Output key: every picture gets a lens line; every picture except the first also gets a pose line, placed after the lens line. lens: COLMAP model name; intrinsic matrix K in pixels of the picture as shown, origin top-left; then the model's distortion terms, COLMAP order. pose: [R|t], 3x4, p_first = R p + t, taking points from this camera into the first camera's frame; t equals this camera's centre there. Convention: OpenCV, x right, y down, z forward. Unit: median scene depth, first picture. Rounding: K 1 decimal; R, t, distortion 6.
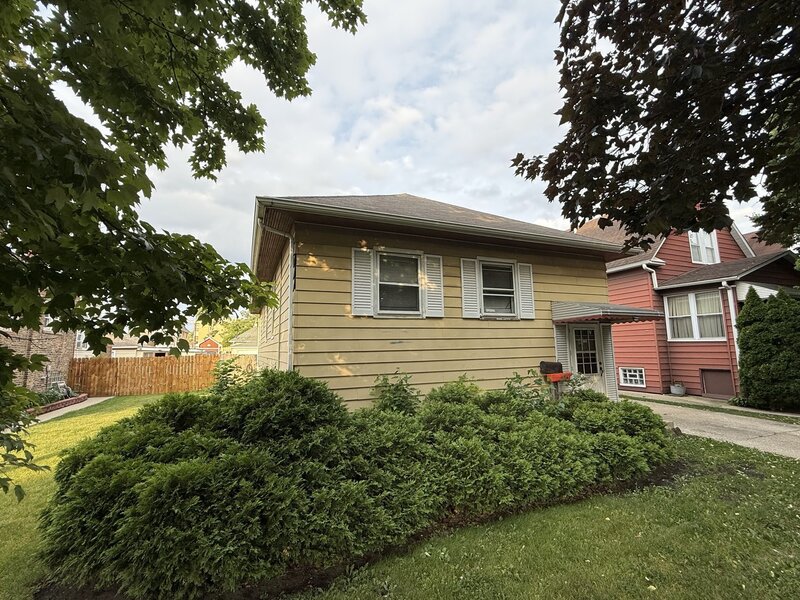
lens RADIAL K [[359.3, 0, 398.5], [0, 359.3, 303.0], [0, 0, 1]] dist [-0.000538, 0.000003]
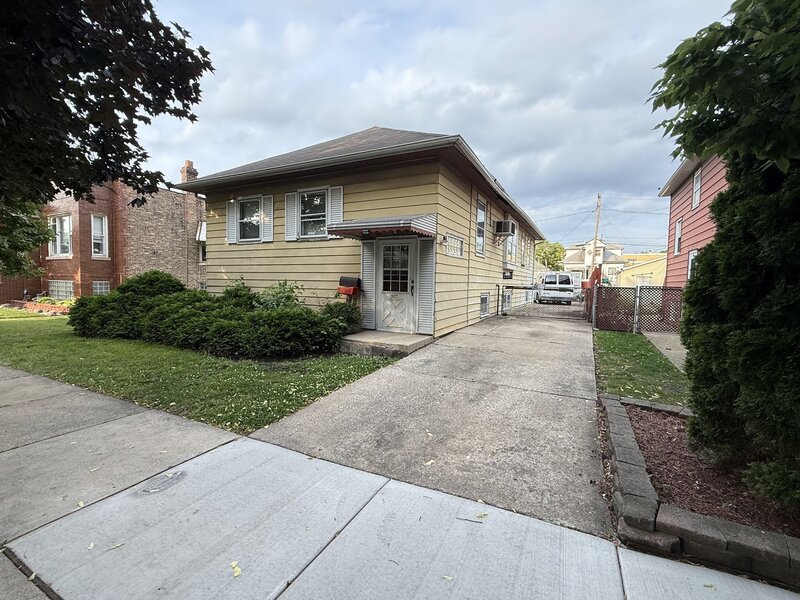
lens RADIAL K [[359.3, 0, 398.7], [0, 359.3, 299.0], [0, 0, 1]] dist [-0.000538, 0.000003]
pose [[0.642491, 0.077575, -0.762356, 1.416547], [0.079800, 0.982680, 0.167248, 0.060884], [0.762127, -0.168291, 0.625173, 0.437960]]
